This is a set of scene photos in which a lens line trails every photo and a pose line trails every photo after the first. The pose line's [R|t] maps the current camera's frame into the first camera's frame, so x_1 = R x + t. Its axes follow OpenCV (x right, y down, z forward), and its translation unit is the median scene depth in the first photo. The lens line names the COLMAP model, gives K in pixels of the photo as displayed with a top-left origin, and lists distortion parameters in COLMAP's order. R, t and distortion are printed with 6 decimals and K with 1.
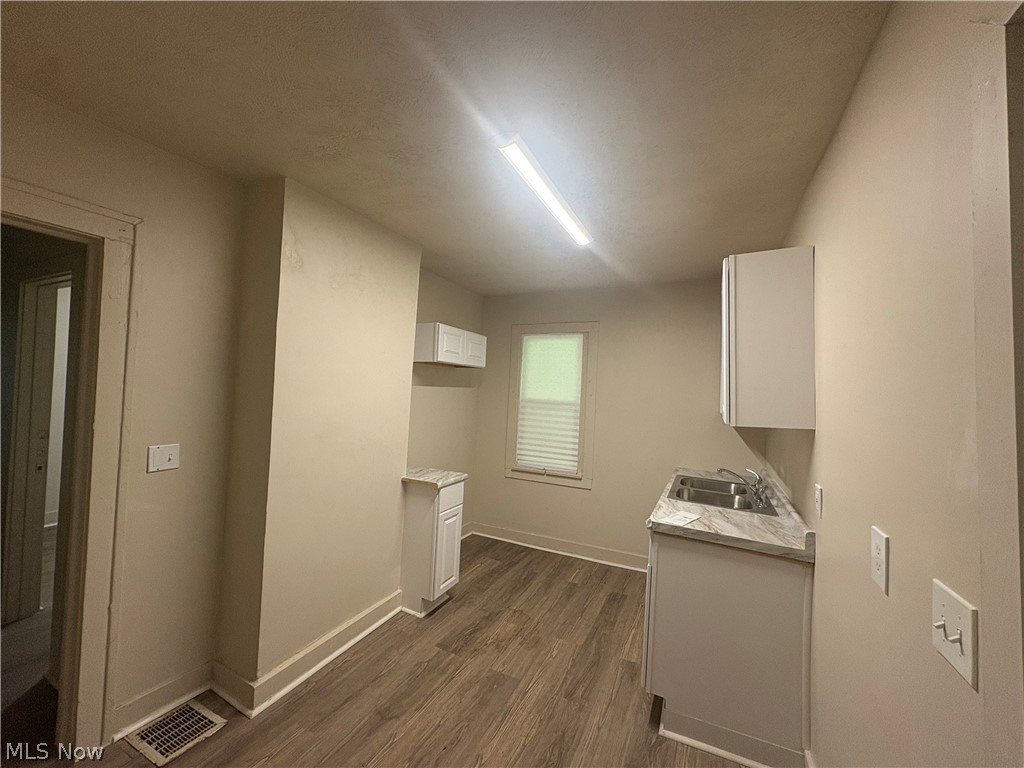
lens RADIAL K [[406.5, 0, 512.0], [0, 406.5, 384.0], [0, 0, 1]] dist [-0.000838, 0.000175]
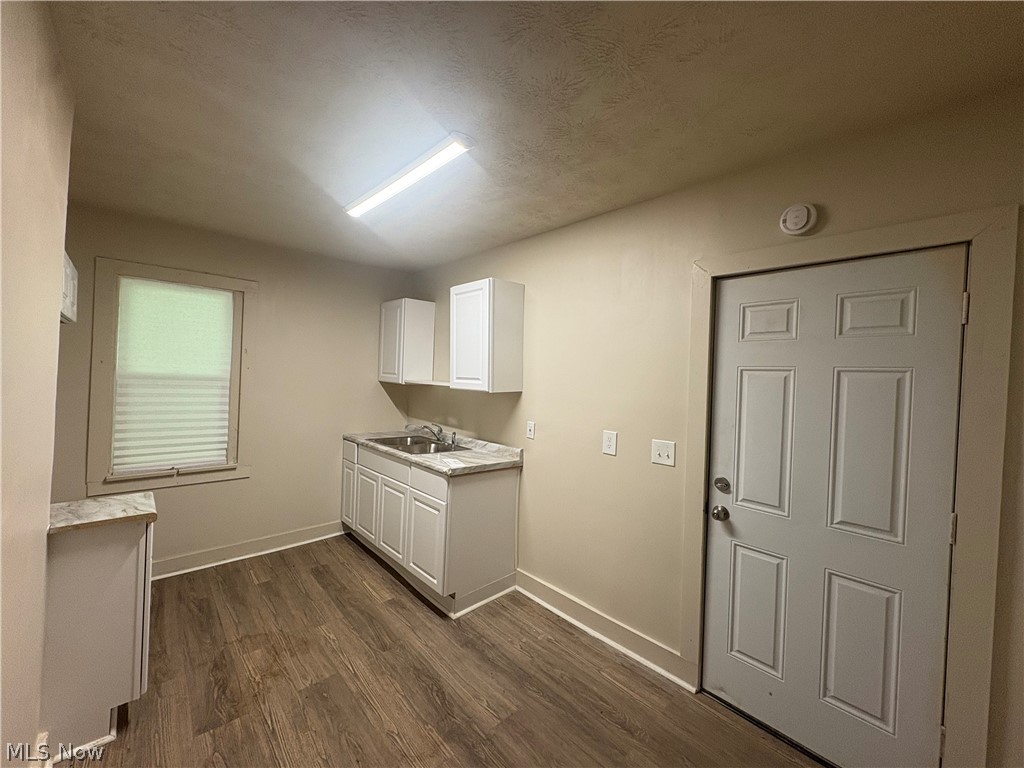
lens RADIAL K [[406.5, 0, 512.0], [0, 406.5, 384.0], [0, 0, 1]] dist [-0.000838, 0.000175]
pose [[0.353140, -0.043056, 0.934579, -0.550043], [-0.038826, 0.997405, 0.060621, -0.016114], [-0.934764, -0.057694, 0.350552, 0.254601]]
